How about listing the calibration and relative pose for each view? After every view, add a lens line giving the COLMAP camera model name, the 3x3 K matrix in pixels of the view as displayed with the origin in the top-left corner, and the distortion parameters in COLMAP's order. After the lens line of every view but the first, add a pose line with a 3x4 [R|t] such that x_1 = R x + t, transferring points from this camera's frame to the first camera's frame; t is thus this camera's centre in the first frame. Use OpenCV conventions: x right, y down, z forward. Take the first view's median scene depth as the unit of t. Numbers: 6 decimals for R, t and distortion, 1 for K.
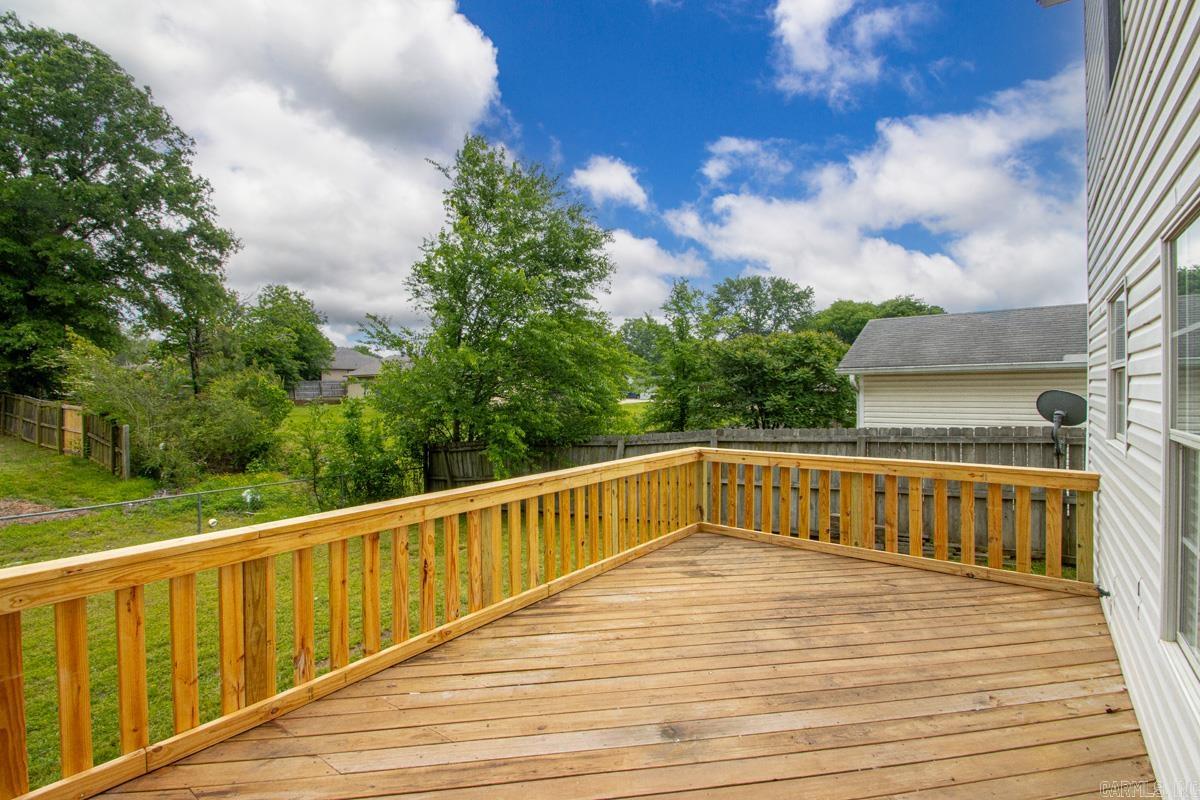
lens RADIAL K [[567.7, 0, 600.0], [0, 567.7, 400.0], [0, 0, 1]] dist [0.018533, -0.018235]
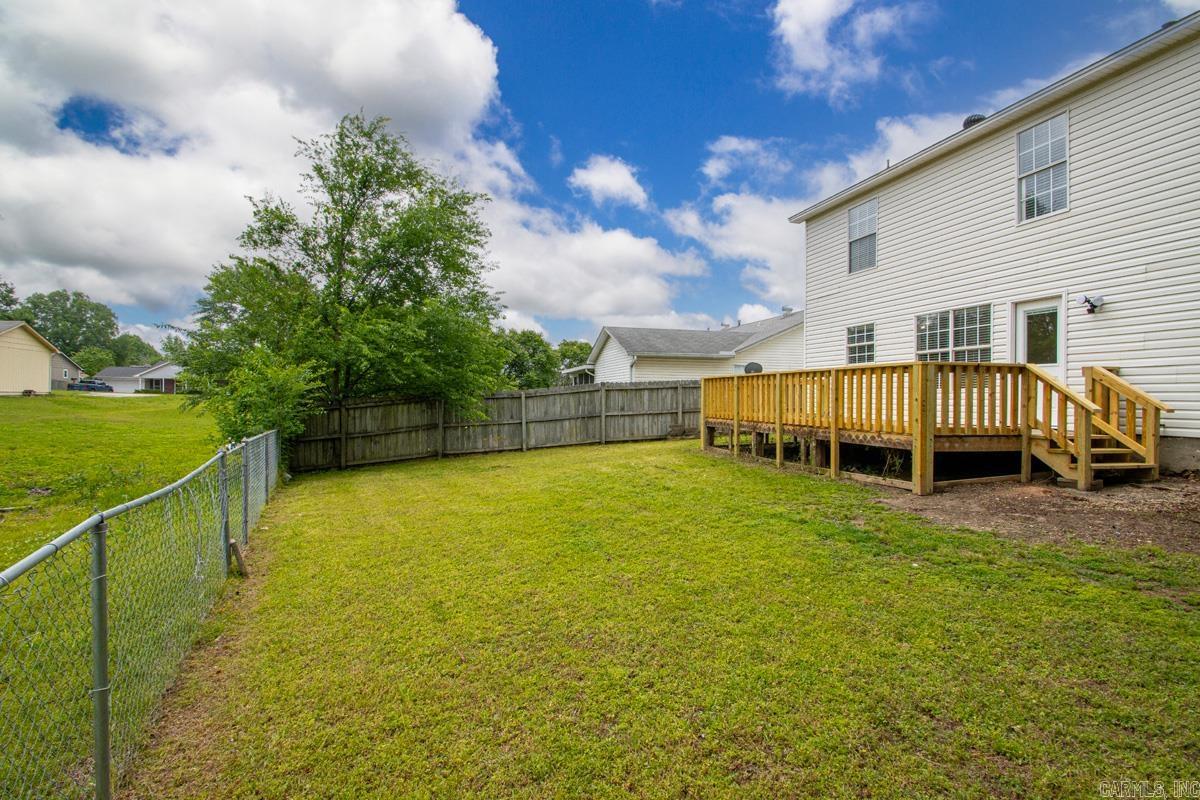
lens RADIAL K [[560.8, 0, 586.9], [0, 560.8, 400.4], [0, 0, 1]] dist [0.018585, -0.017582]
pose [[0.620412, 0.006797, 0.784247, -2.314588], [0.003073, 0.999934, -0.011098, 0.255159], [-0.784270, 0.009295, 0.620350, 0.062746]]
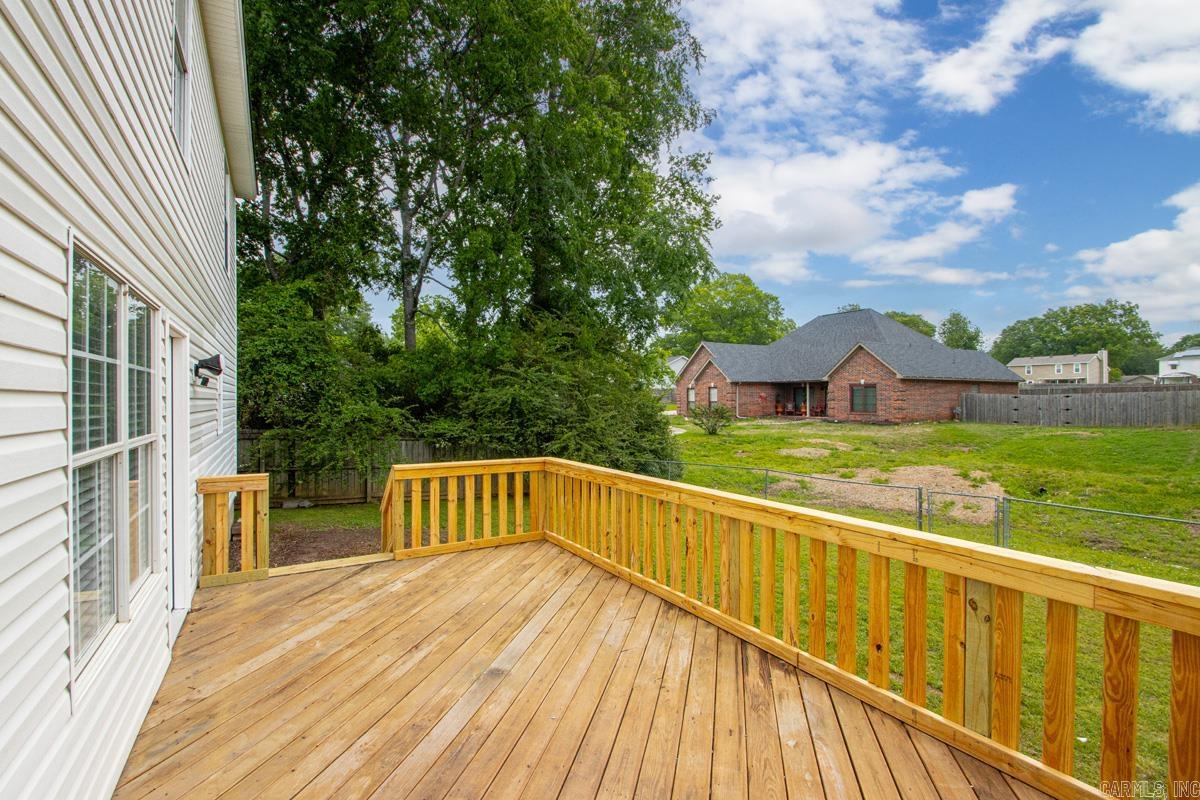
lens RADIAL K [[566.2, 0, 569.0], [0, 566.2, 399.5], [0, 0, 1]] dist [0.001186, 0.000091]
pose [[-0.435358, 0.009457, -0.900208, 0.678893], [-0.006937, 0.999880, 0.013859, -0.026346], [0.900231, 0.012278, -0.435240, 0.967211]]
